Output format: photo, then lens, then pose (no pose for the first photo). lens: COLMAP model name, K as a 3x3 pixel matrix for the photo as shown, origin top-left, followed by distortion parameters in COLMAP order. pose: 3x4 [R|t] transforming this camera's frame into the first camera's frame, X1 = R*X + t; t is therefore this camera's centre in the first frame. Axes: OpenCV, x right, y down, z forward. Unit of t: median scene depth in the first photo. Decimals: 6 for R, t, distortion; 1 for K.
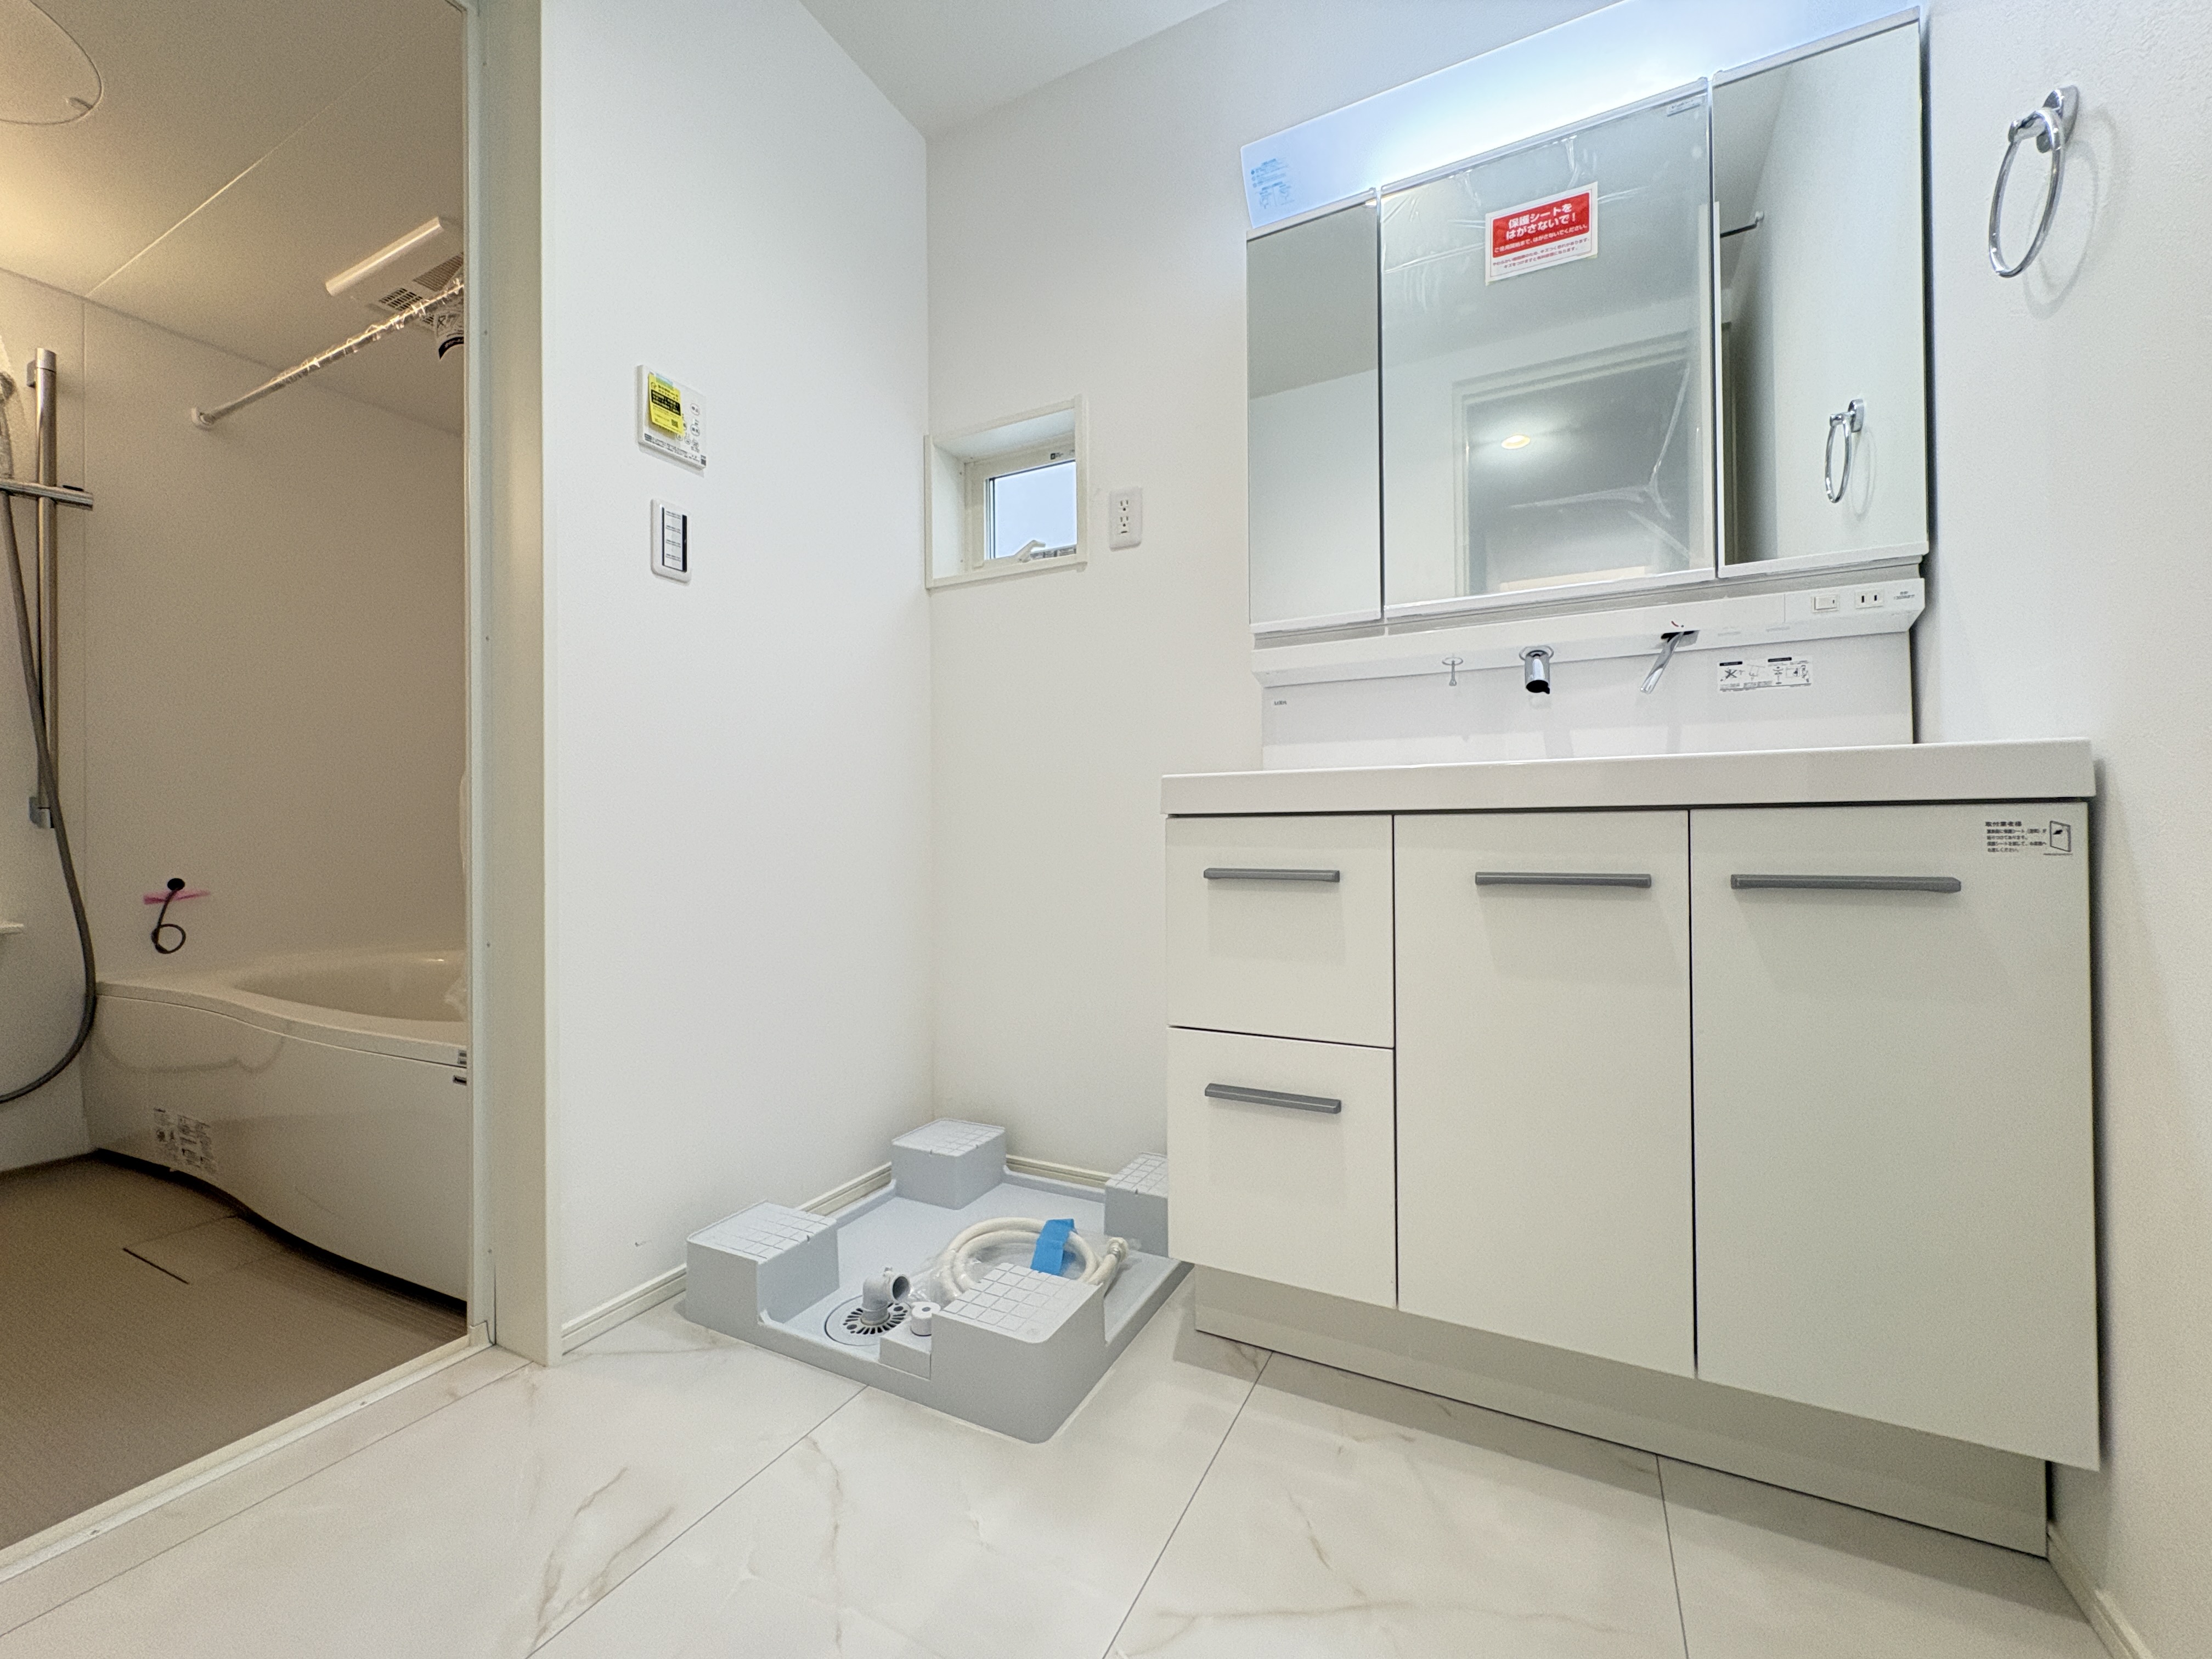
lens RADIAL K [[881.2, 0, 1114.6], [0, 881.2, 831.2], [0, 0, 1]] dist [0.000935, -0.001216]
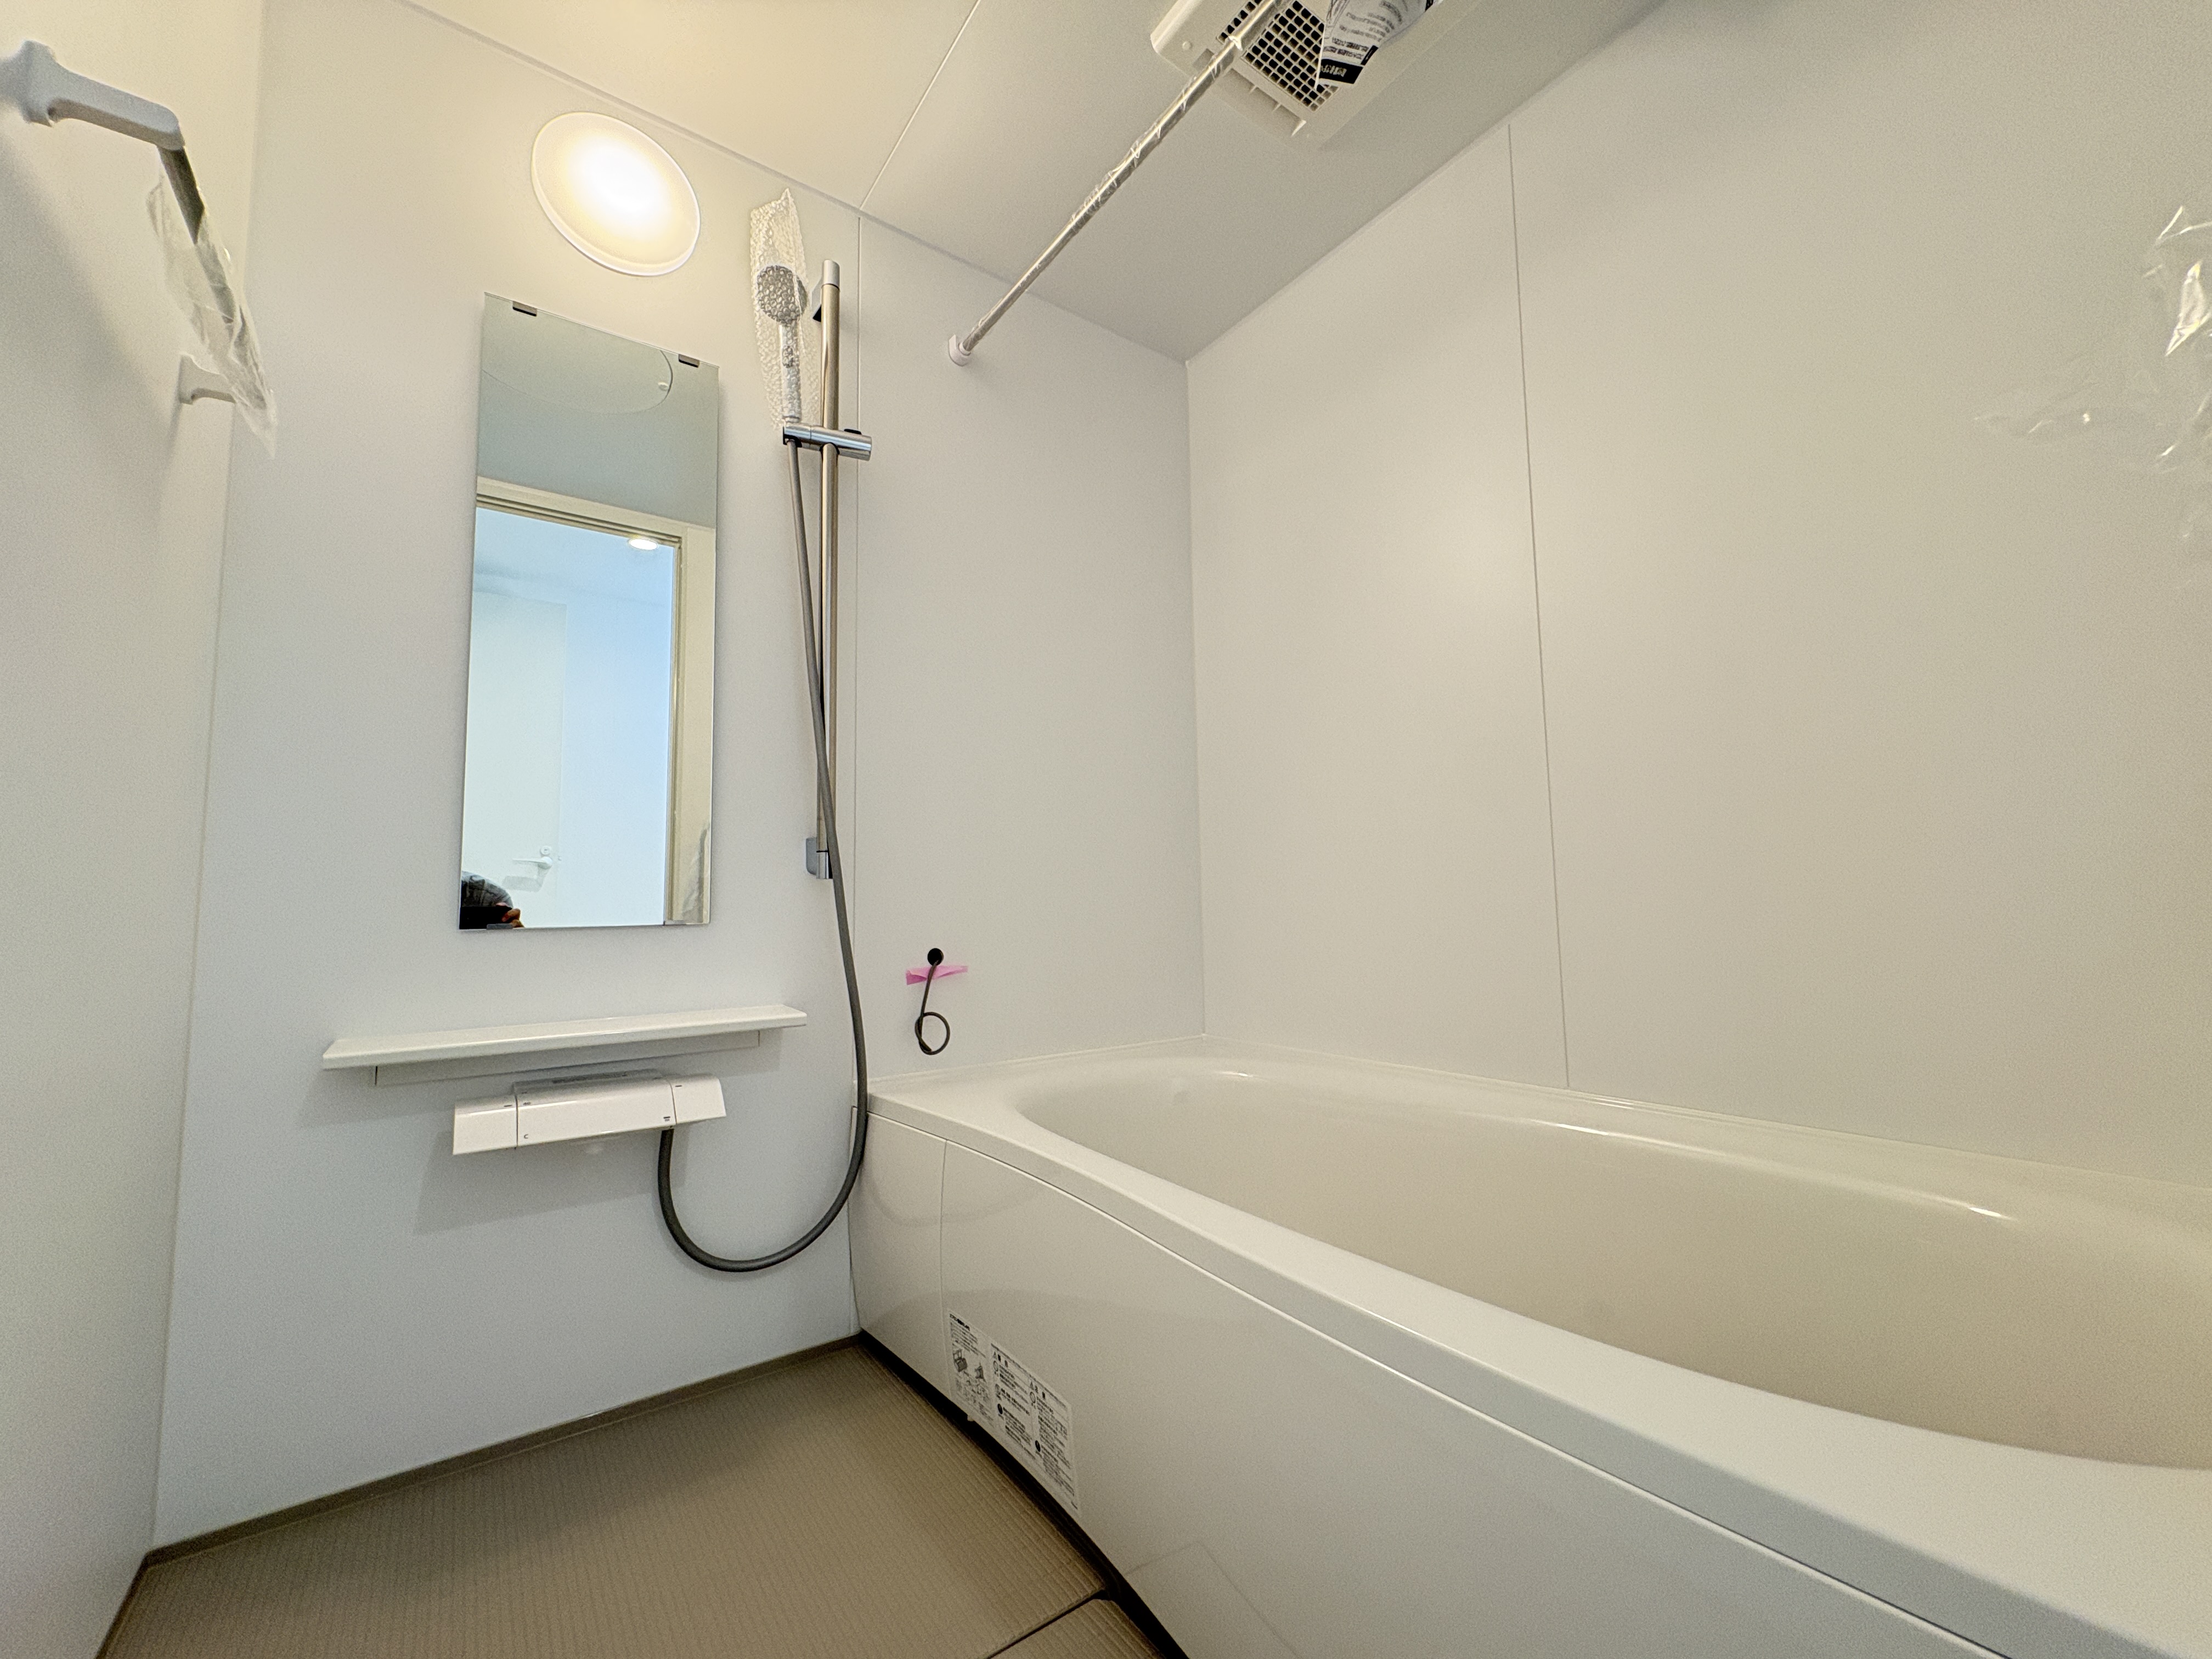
lens RADIAL K [[881.2, 0, 1099.0], [0, 881.2, 830.6], [0, 0, 1]] dist [0.000935, -0.001216]
pose [[0.886757, -0.053378, -0.459144, -0.659468], [0.014230, 0.995992, -0.088305, 0.024870], [0.462017, 0.071771, 0.883962, 0.445889]]
